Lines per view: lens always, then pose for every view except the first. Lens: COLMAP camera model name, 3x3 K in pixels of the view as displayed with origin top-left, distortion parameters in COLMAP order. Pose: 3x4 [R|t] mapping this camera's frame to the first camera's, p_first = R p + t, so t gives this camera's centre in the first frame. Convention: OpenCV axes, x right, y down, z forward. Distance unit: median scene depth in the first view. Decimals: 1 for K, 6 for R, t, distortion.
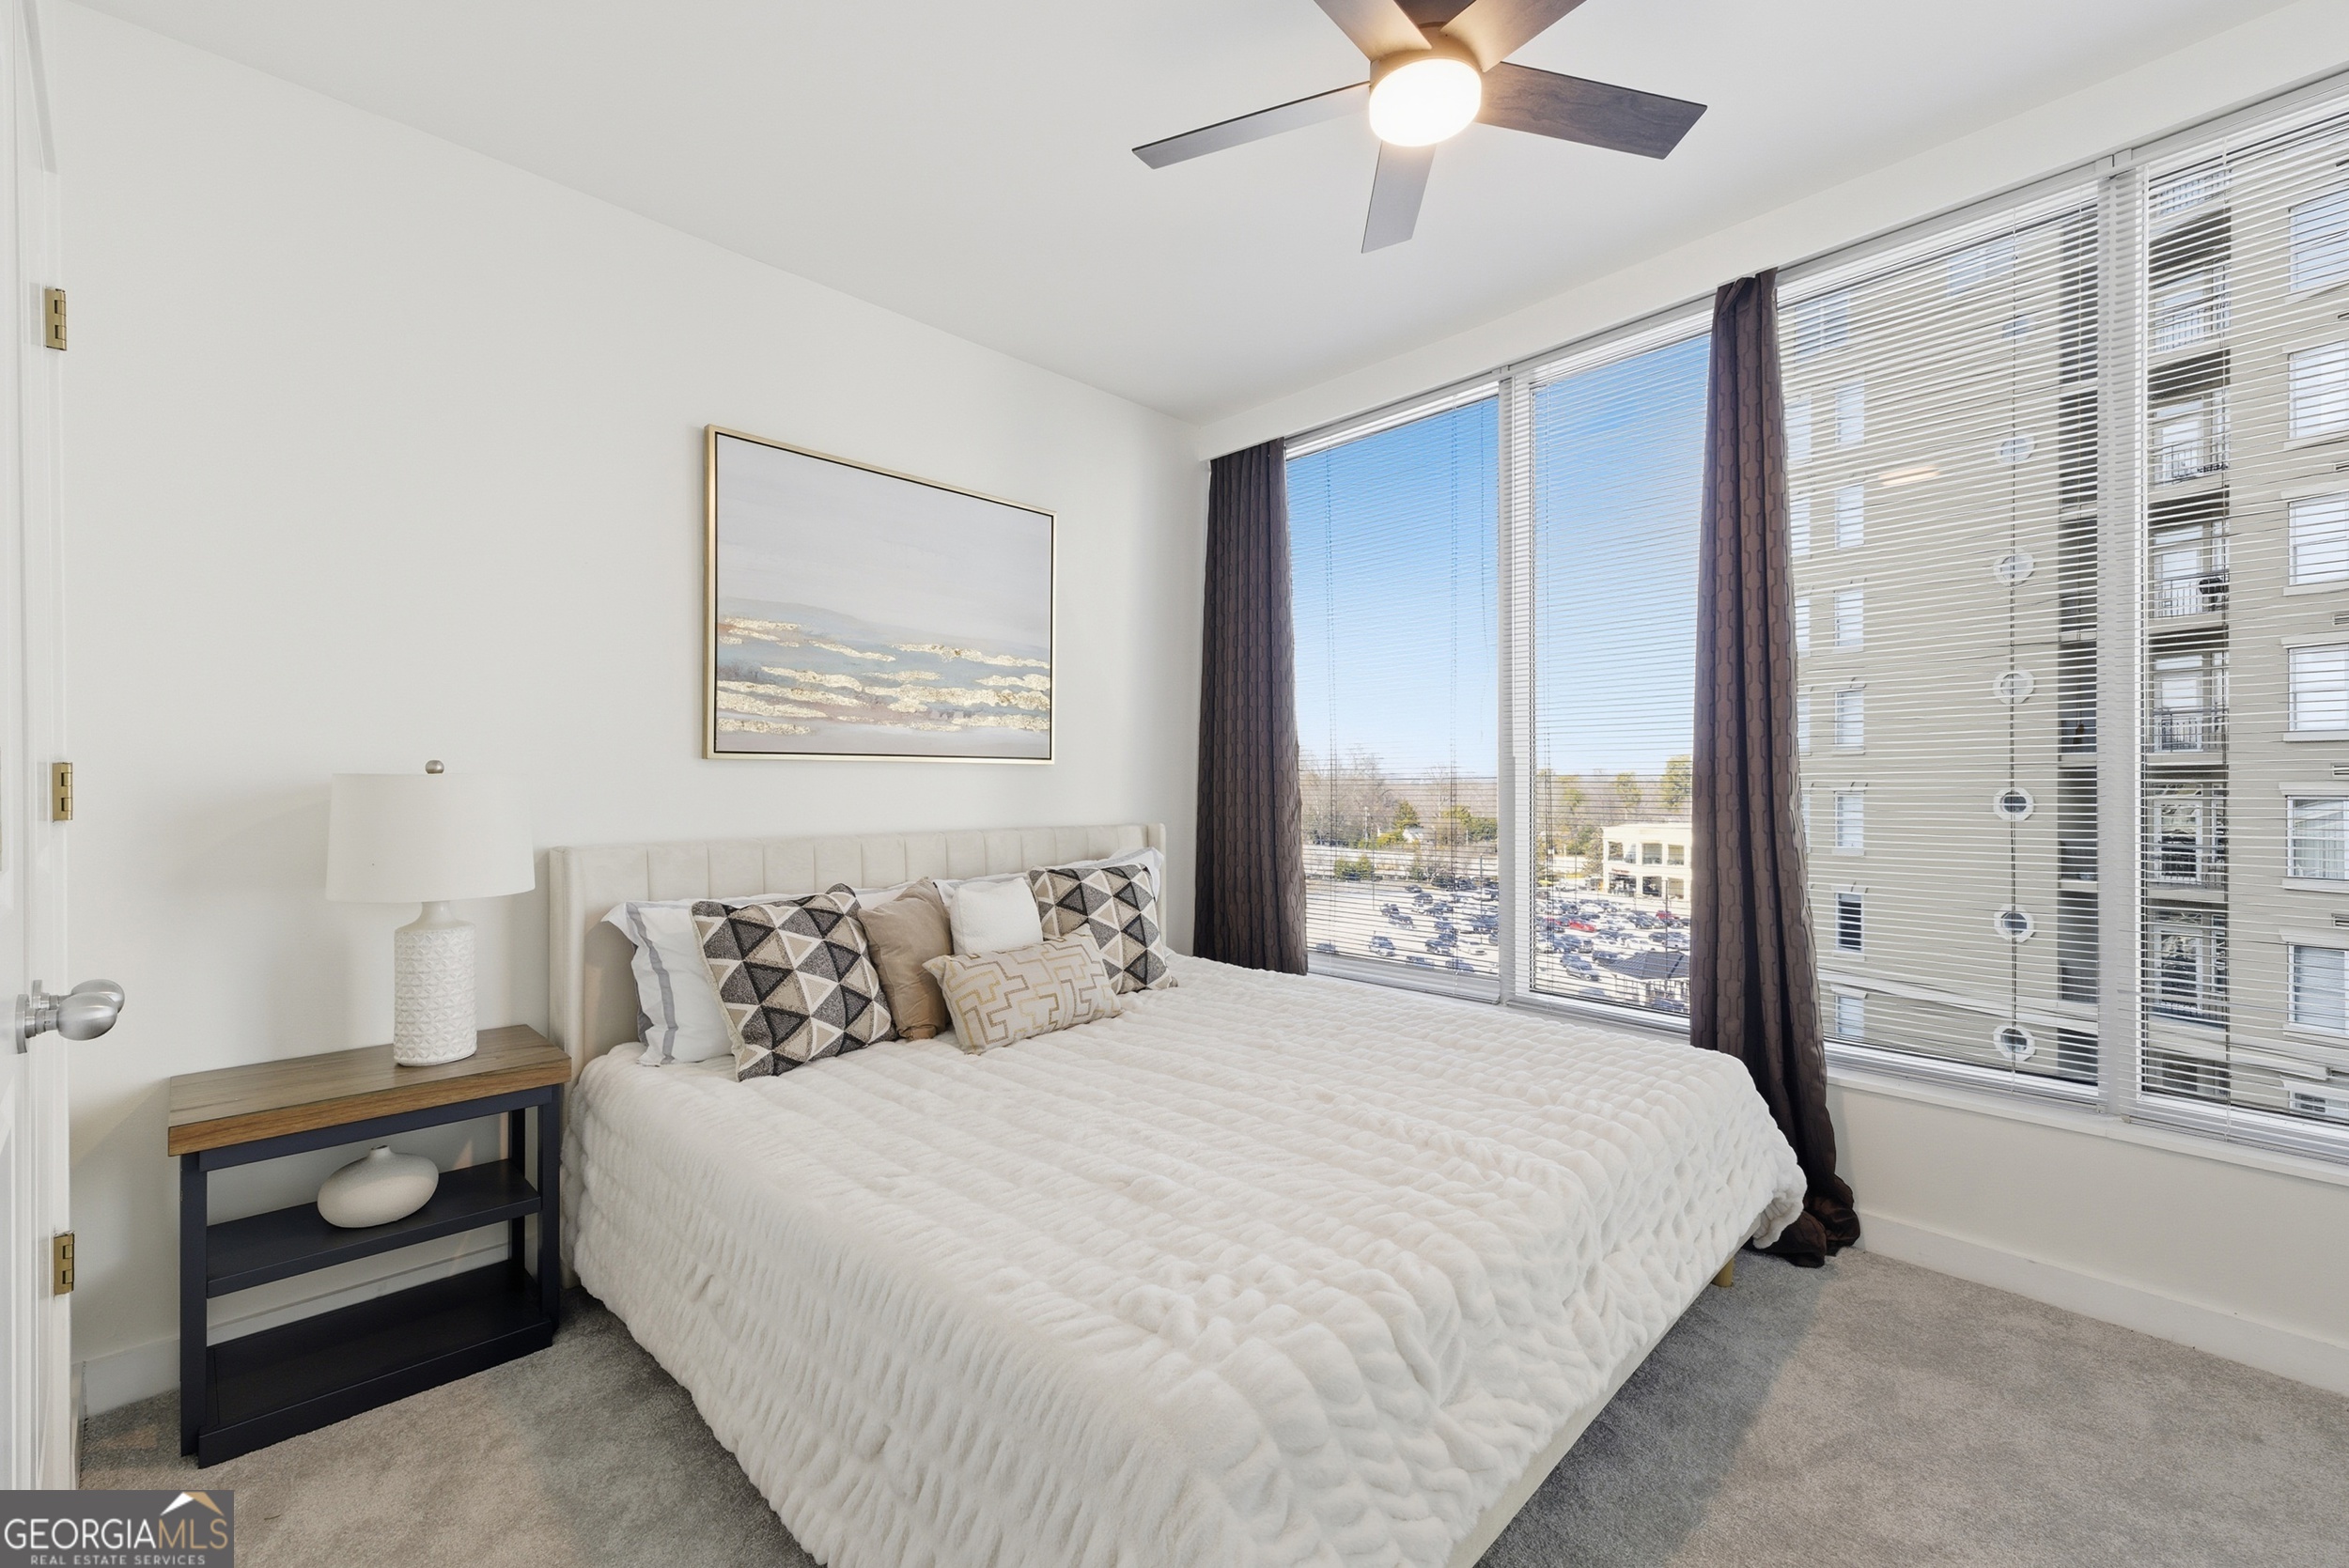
lens RADIAL K [[981.5, 0, 1177.6], [0, 981.5, 783.4], [0, 0, 1]] dist [0.005143, 0.000054]
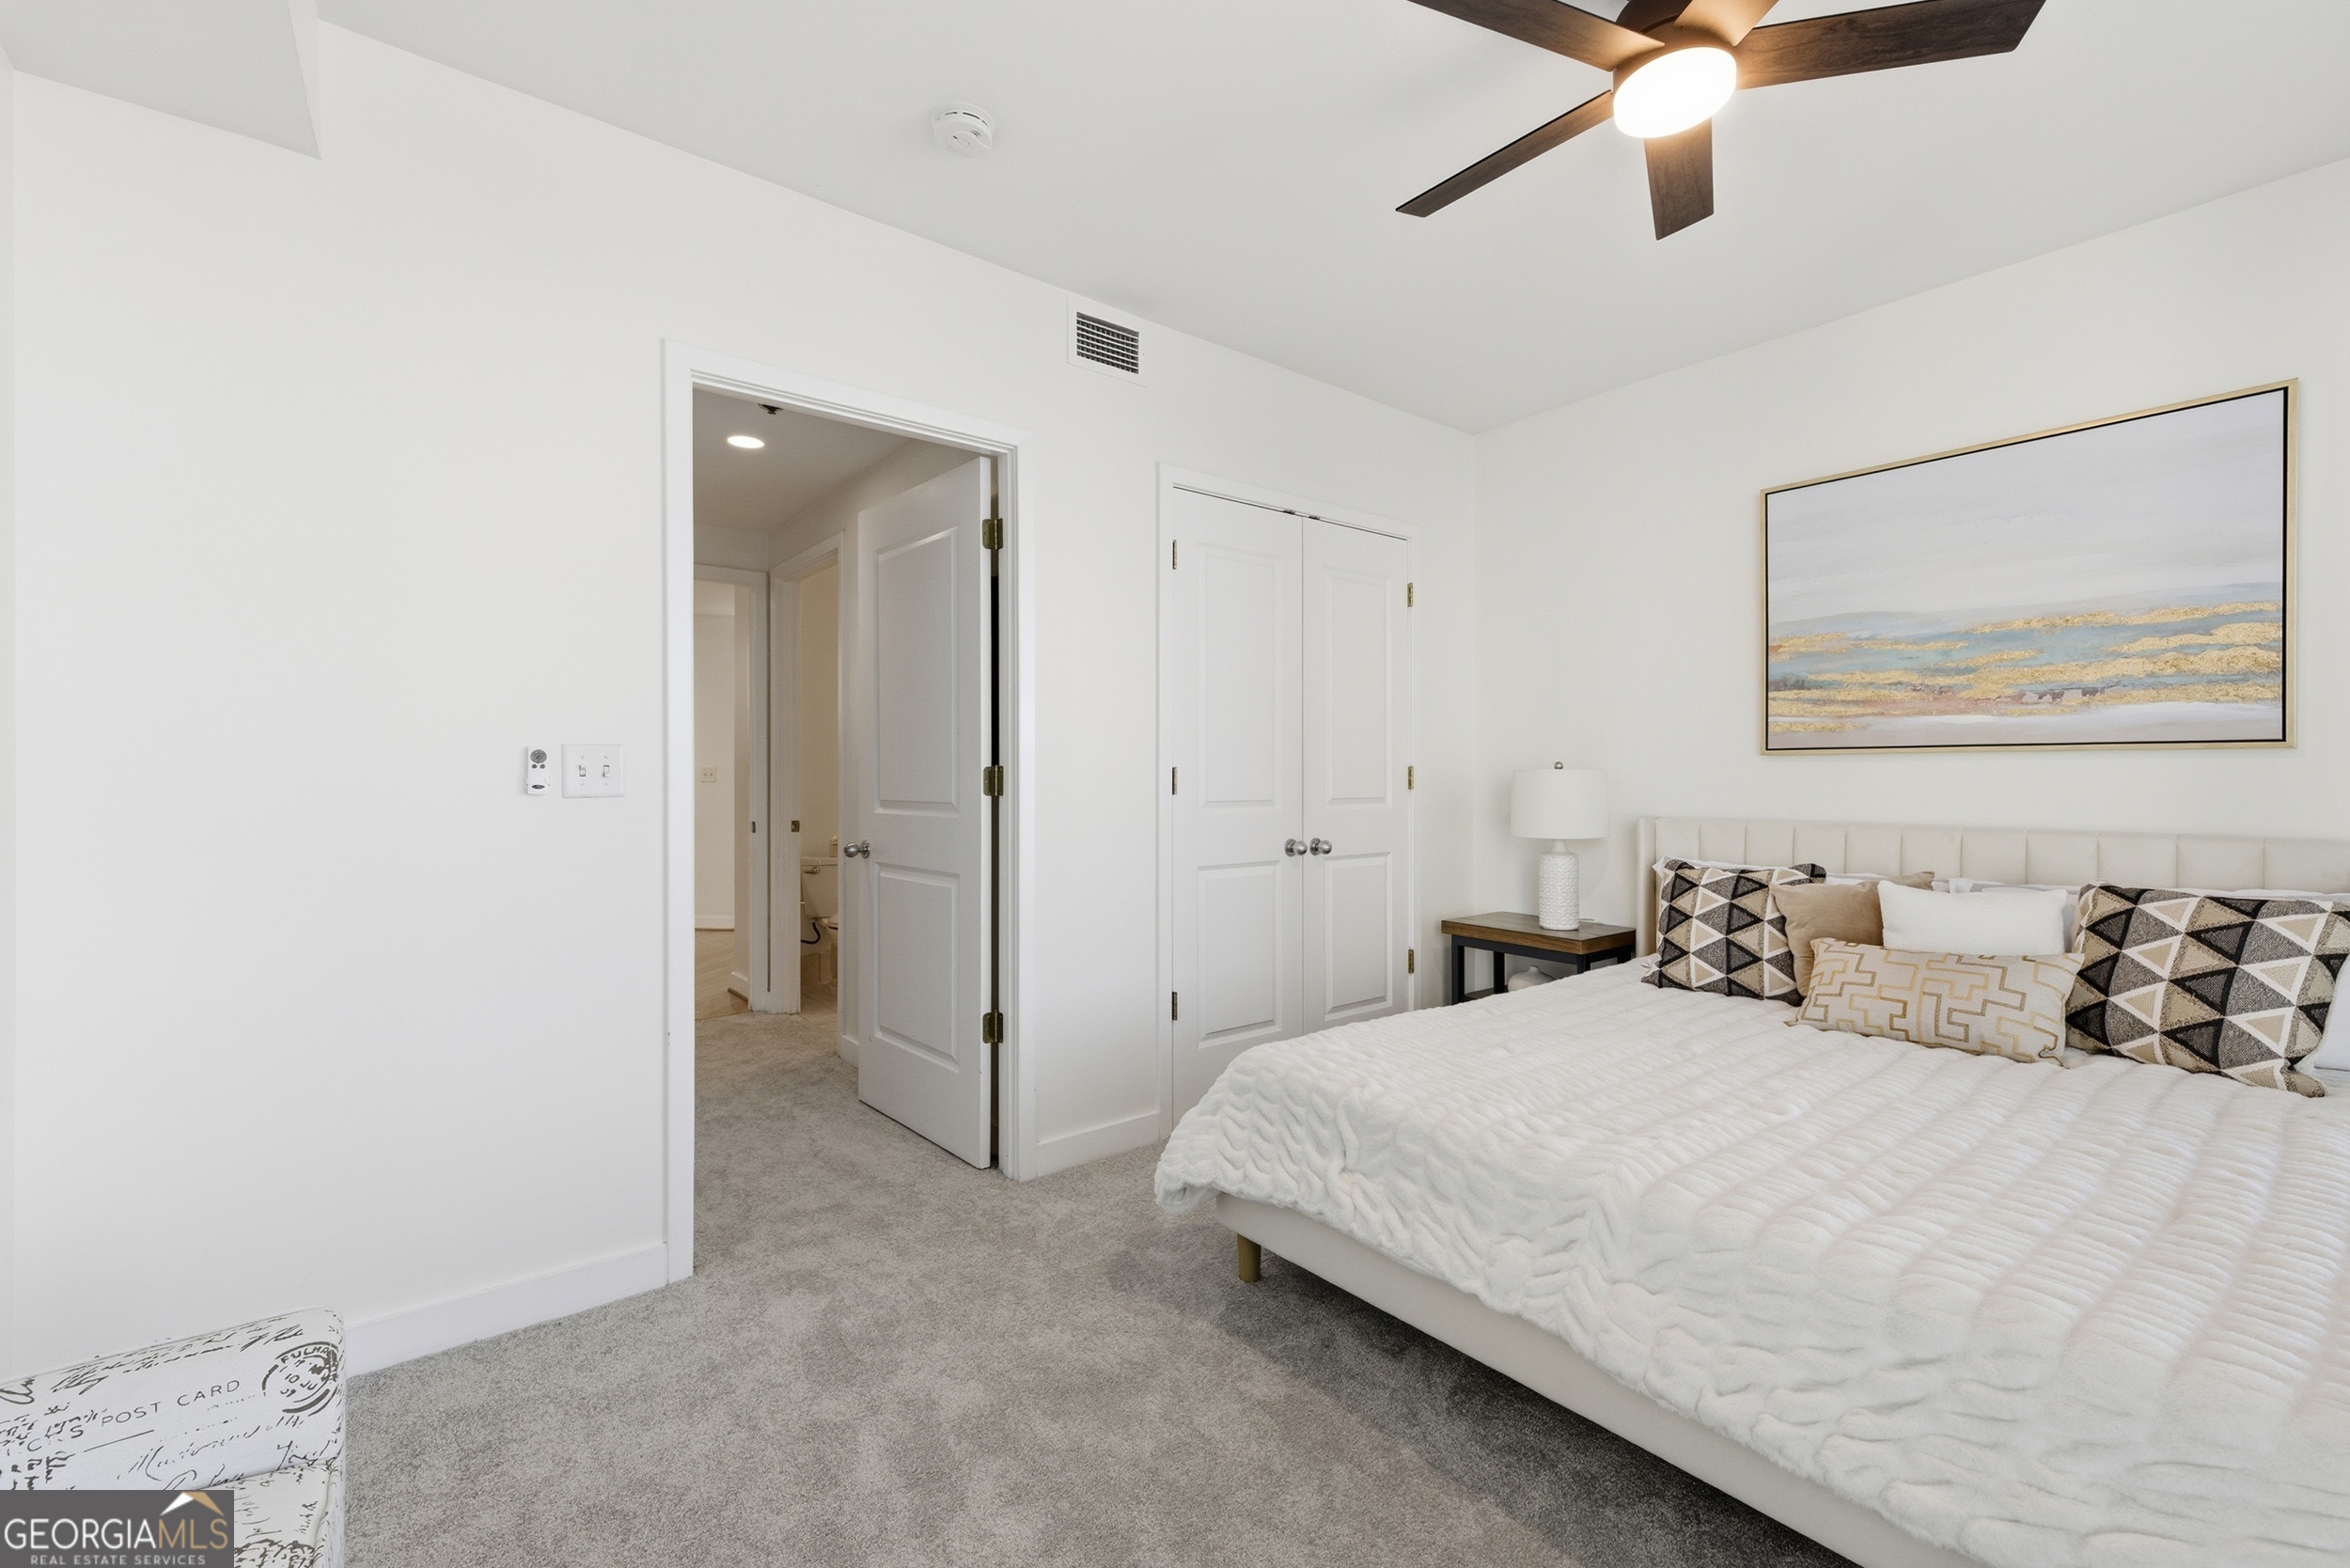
lens RADIAL K [[982.0, 0, 1178.4], [0, 982.0, 777.4], [0, 0, 1]] dist [0.005143, 0.000054]
pose [[-0.125313, 0.005945, -0.992099, 0.824071], [0.001732, 0.999982, 0.005773, -0.005144], [0.992116, -0.000995, -0.125321, 0.397670]]
